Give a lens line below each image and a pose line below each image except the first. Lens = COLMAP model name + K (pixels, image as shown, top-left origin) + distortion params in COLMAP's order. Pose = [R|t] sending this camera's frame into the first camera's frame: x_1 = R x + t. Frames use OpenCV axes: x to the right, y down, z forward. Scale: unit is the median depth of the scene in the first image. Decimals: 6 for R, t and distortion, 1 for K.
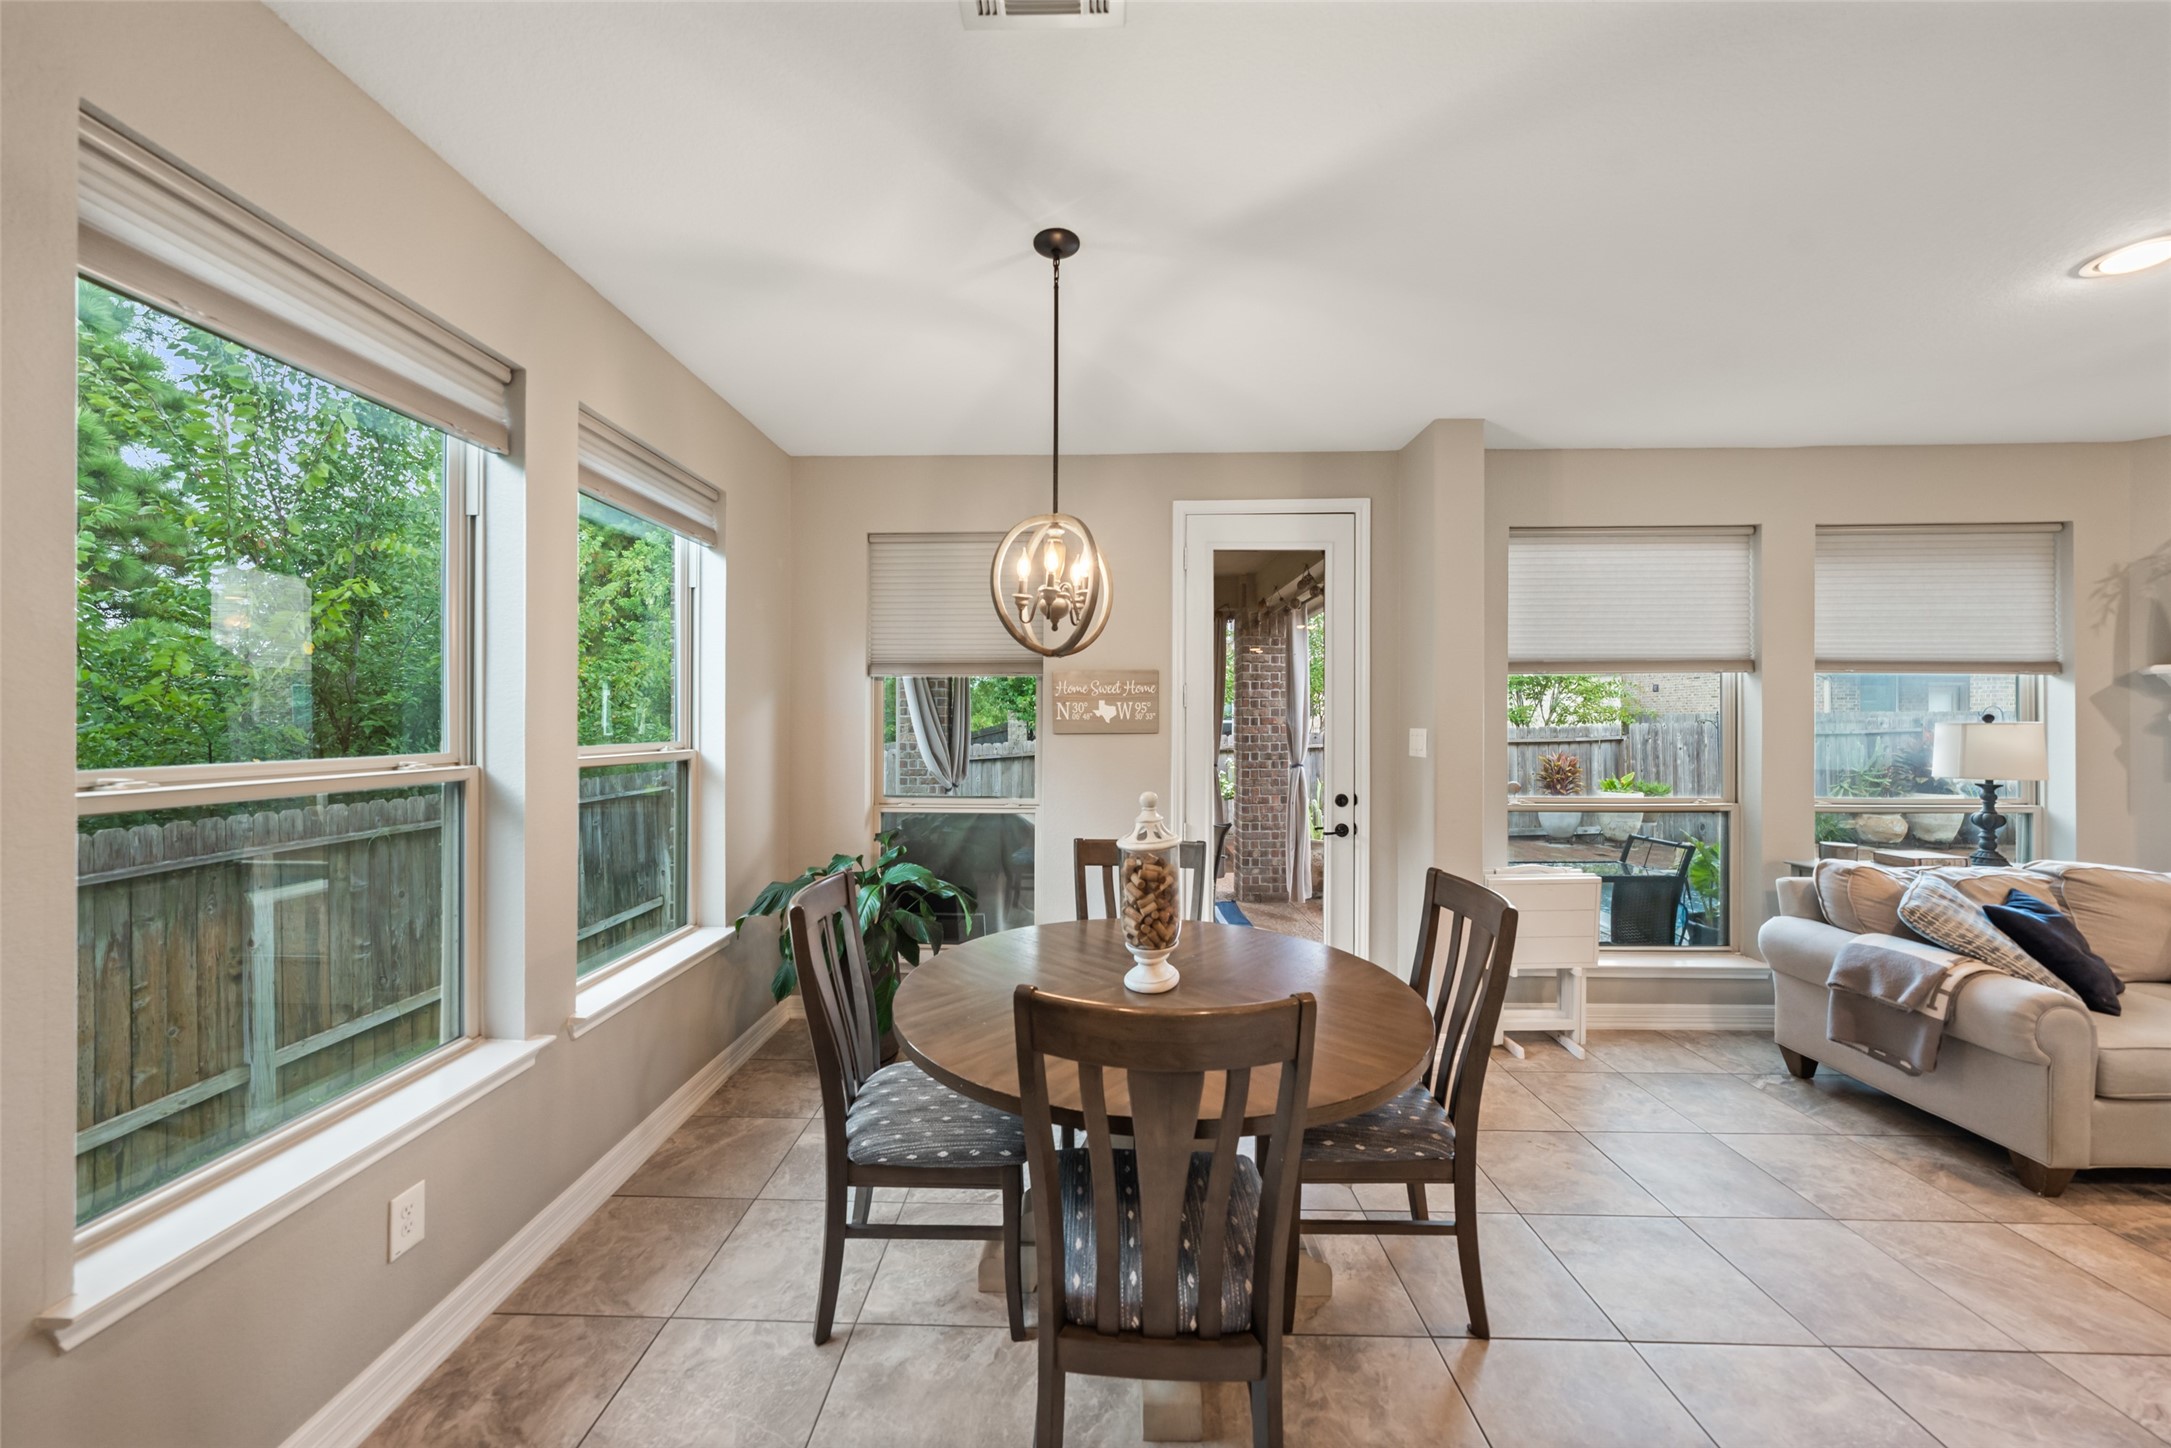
lens RADIAL K [[758.1, 0, 1075.9], [0, 758.1, 718.2], [0, 0, 1]] dist [-0.002674, 0.000752]
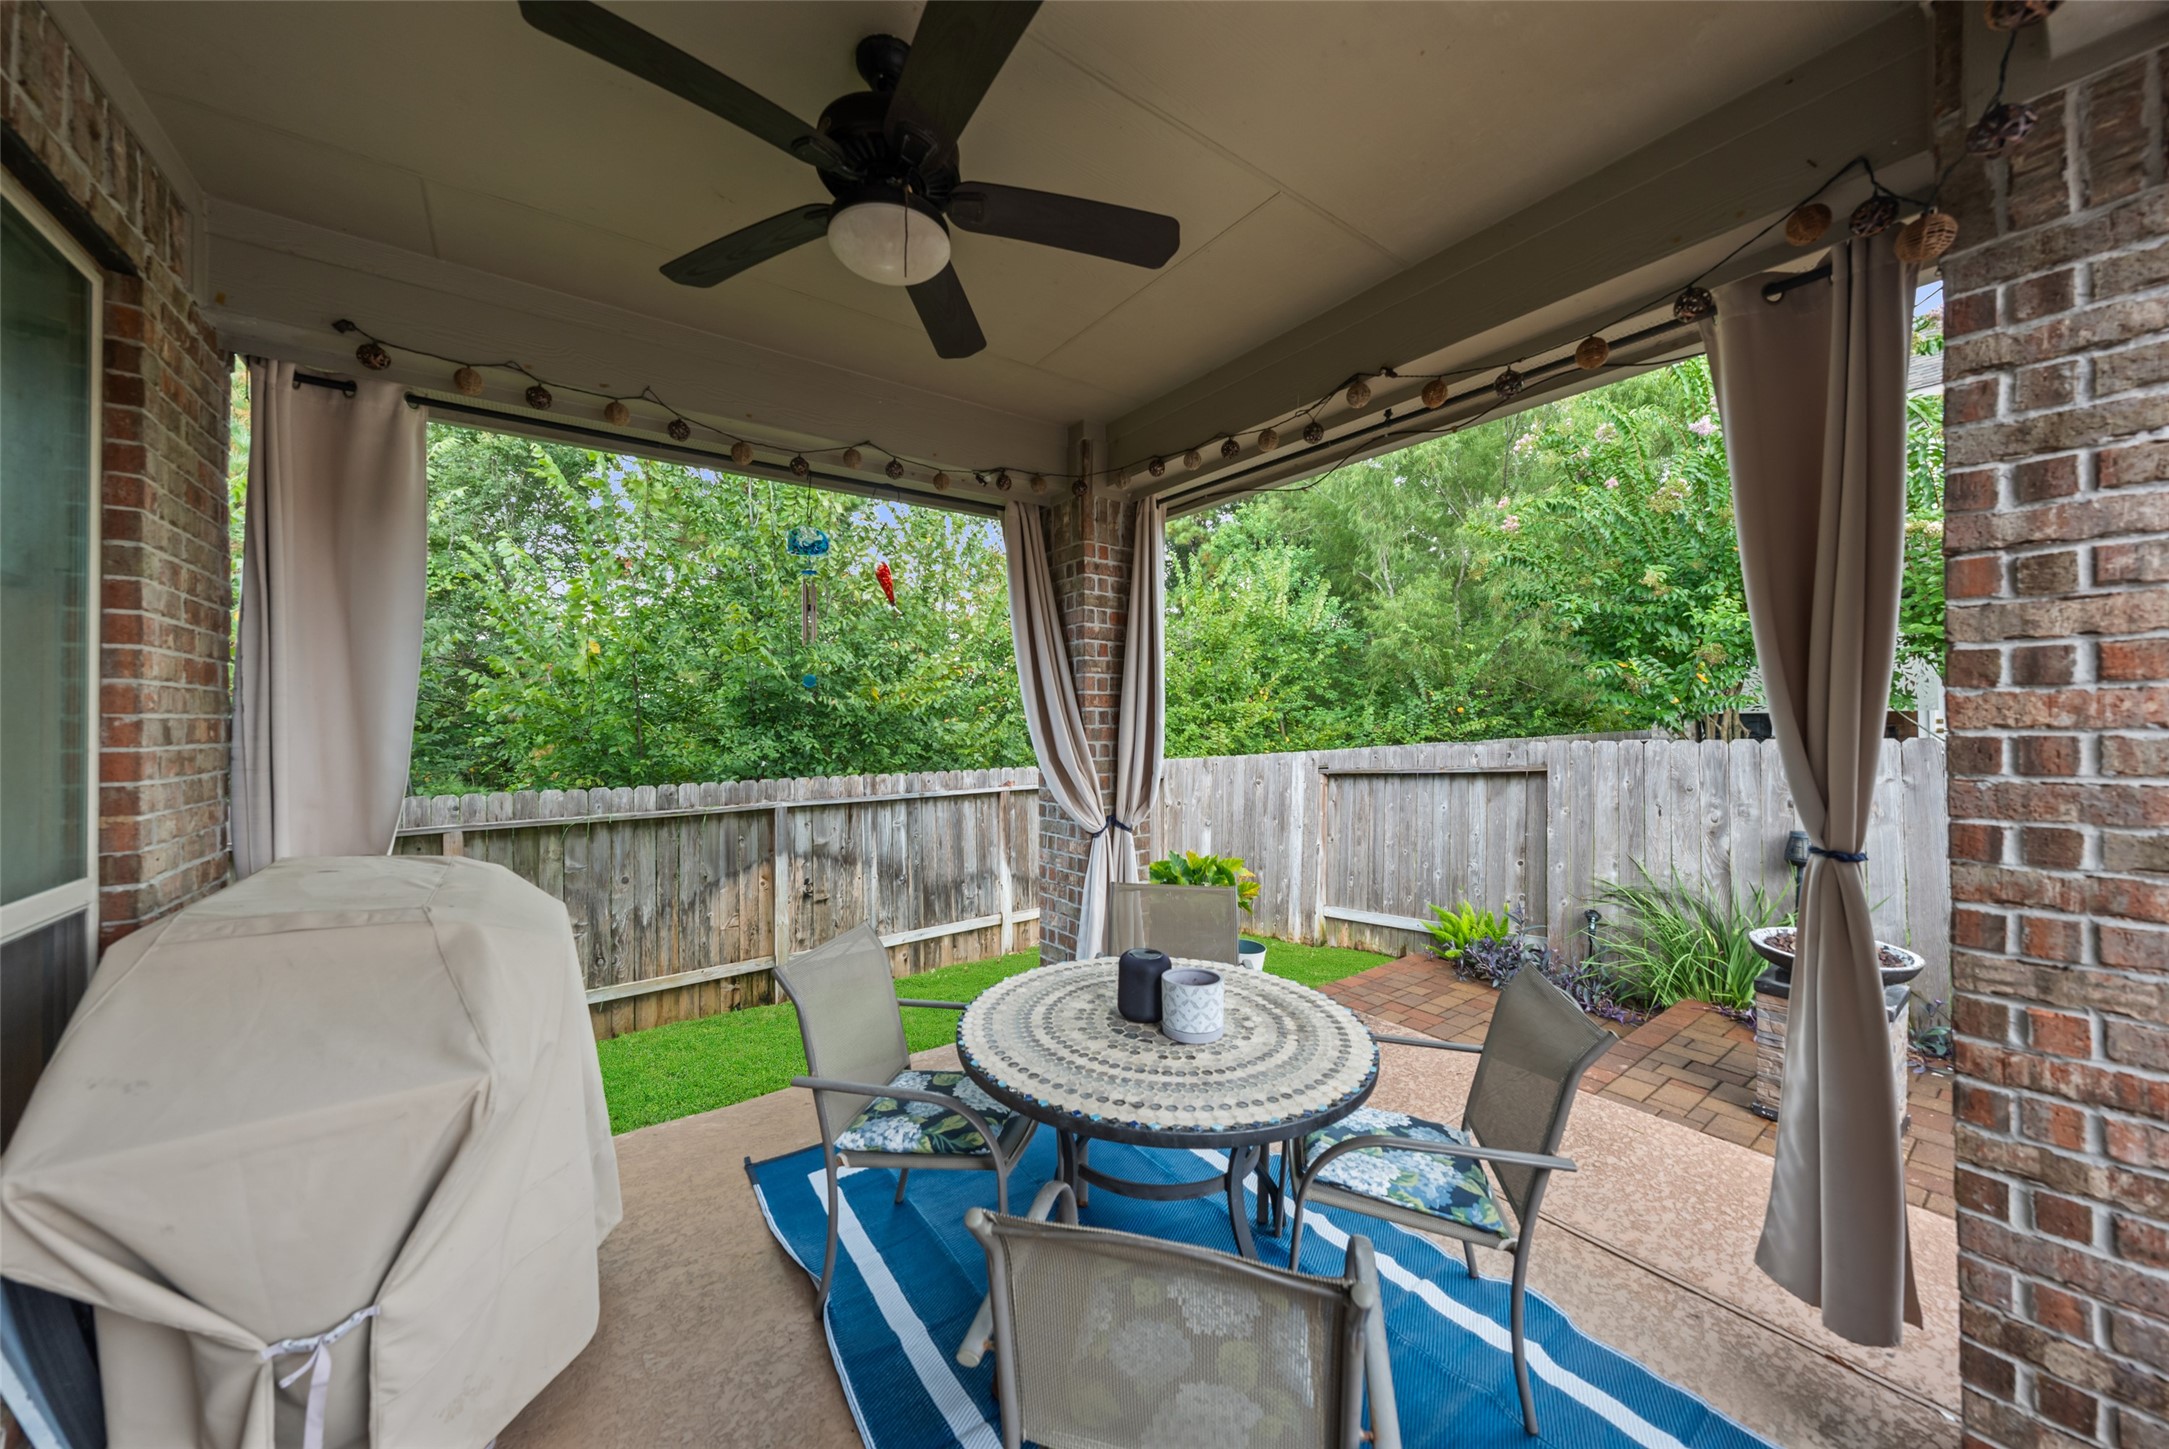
lens RADIAL K [[757.4, 0, 1086.3], [0, 757.4, 730.5], [0, 0, 1]] dist [-0.002674, 0.000752]
pose [[0.617362, 0.007207, -0.786646, 0.450049], [0.011228, 0.999775, 0.017971, 0.027966], [0.786599, -0.019928, 0.617142, 1.301161]]
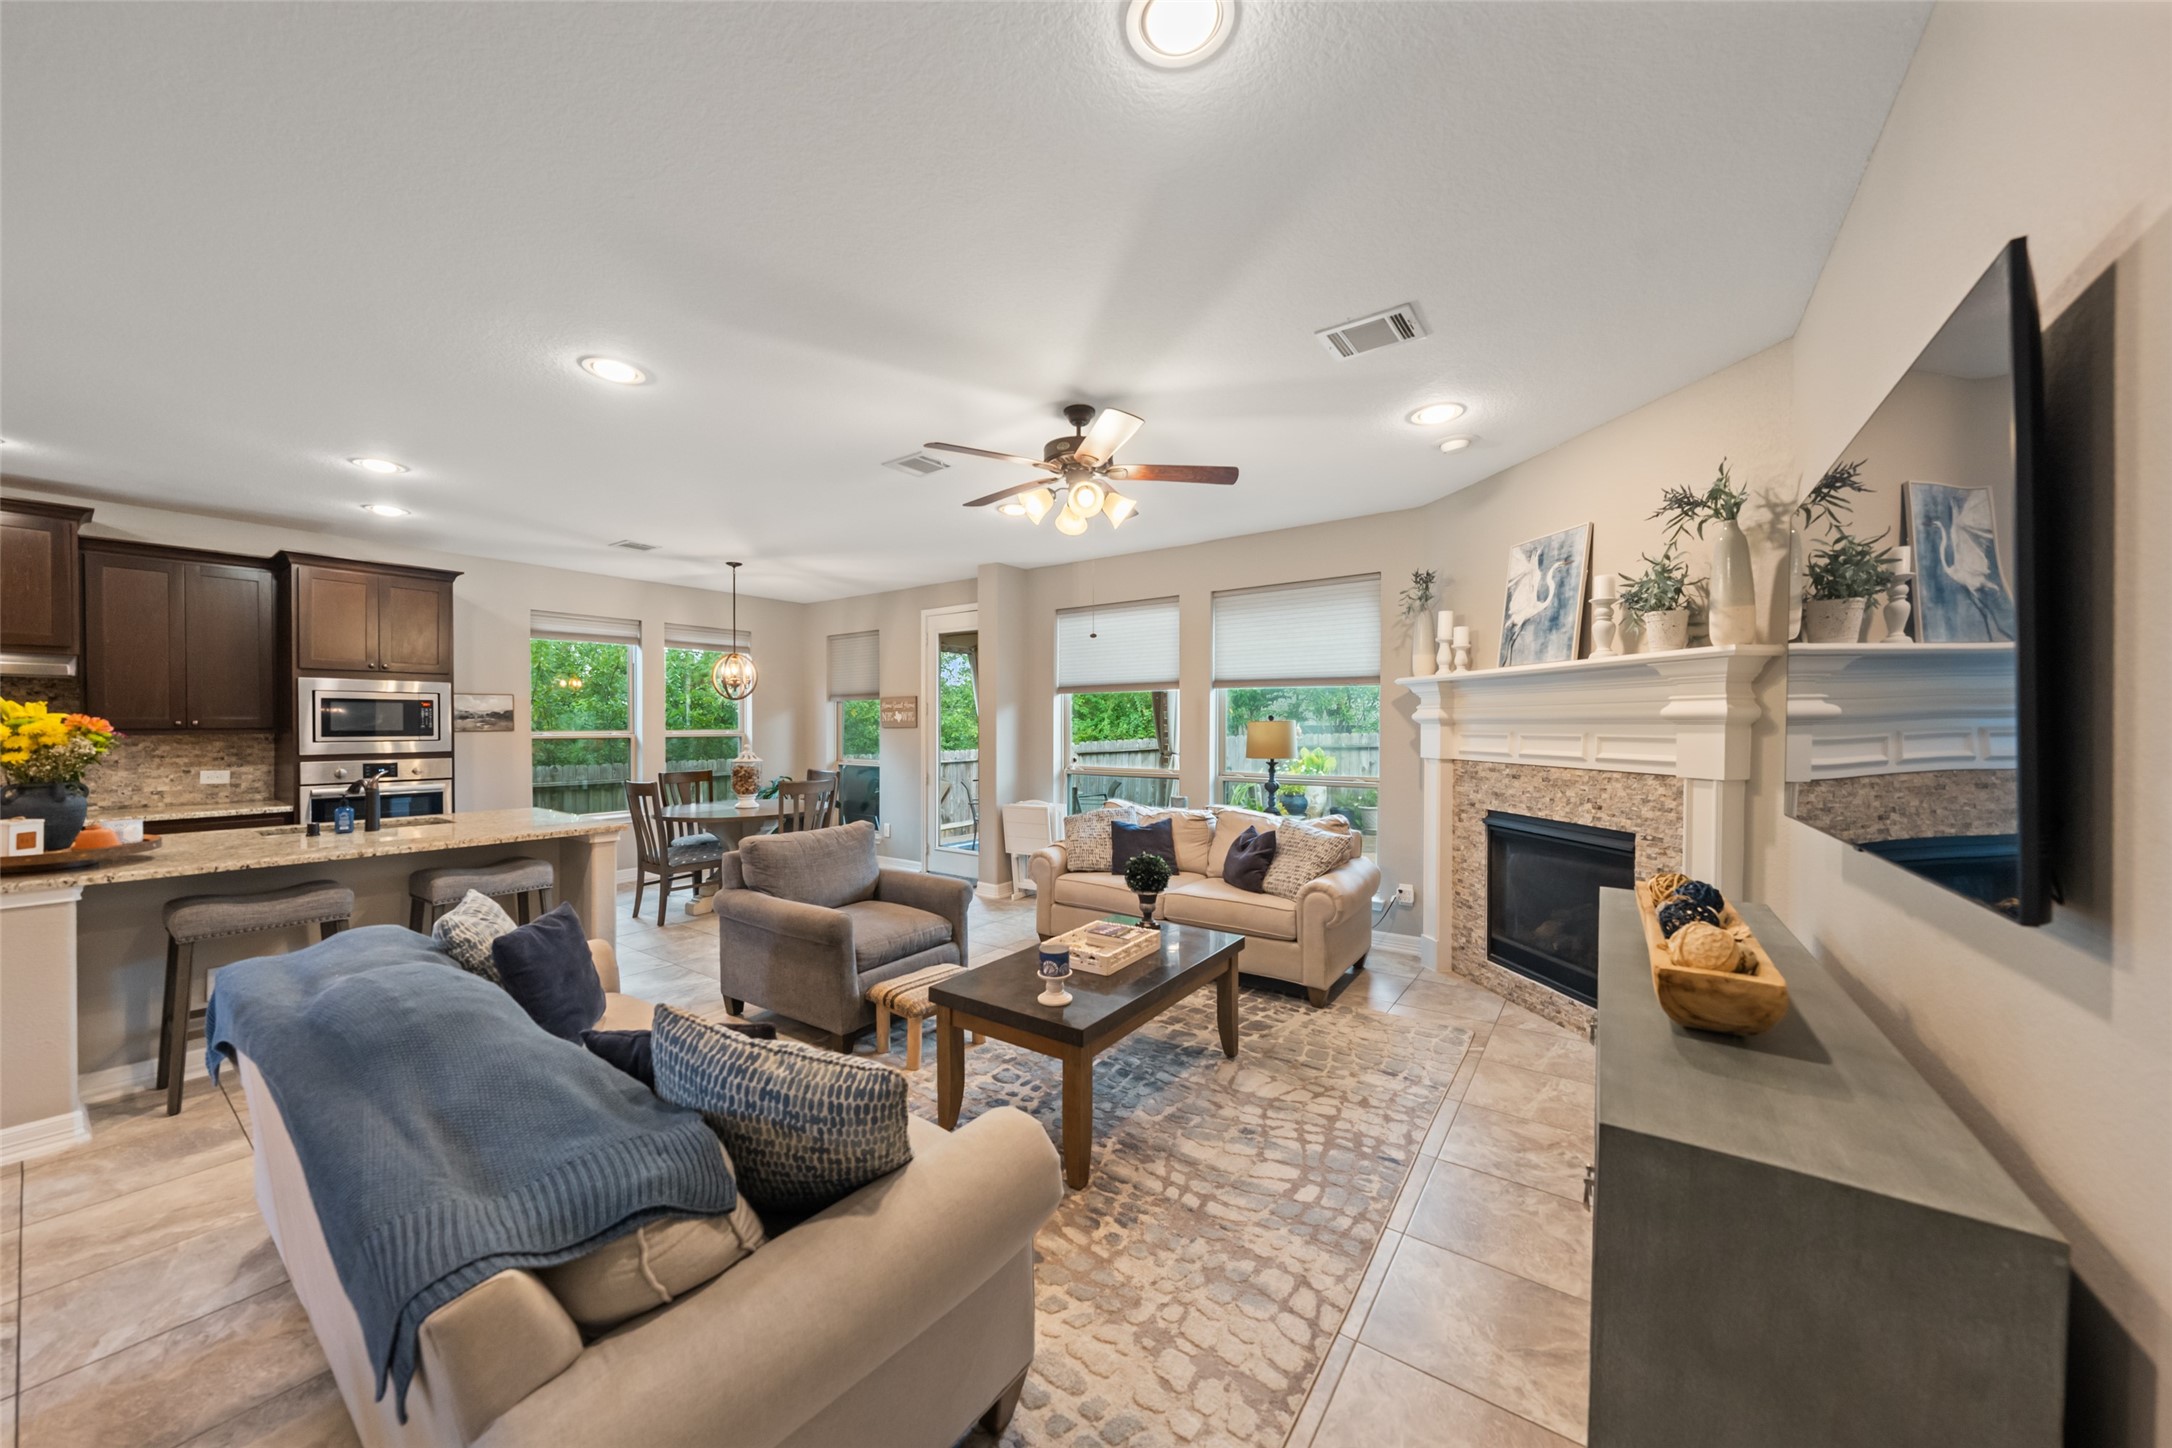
lens RADIAL K [[758.5, 0, 1080.1], [0, 758.5, 730.1], [0, 0, 1]] dist [-0.002674, 0.000752]
pose [[0.825656, 0.003830, -0.564161, 1.641266], [0.003315, 0.999927, 0.011639, 0.004890], [0.564164, -0.011480, 0.825583, -0.423079]]
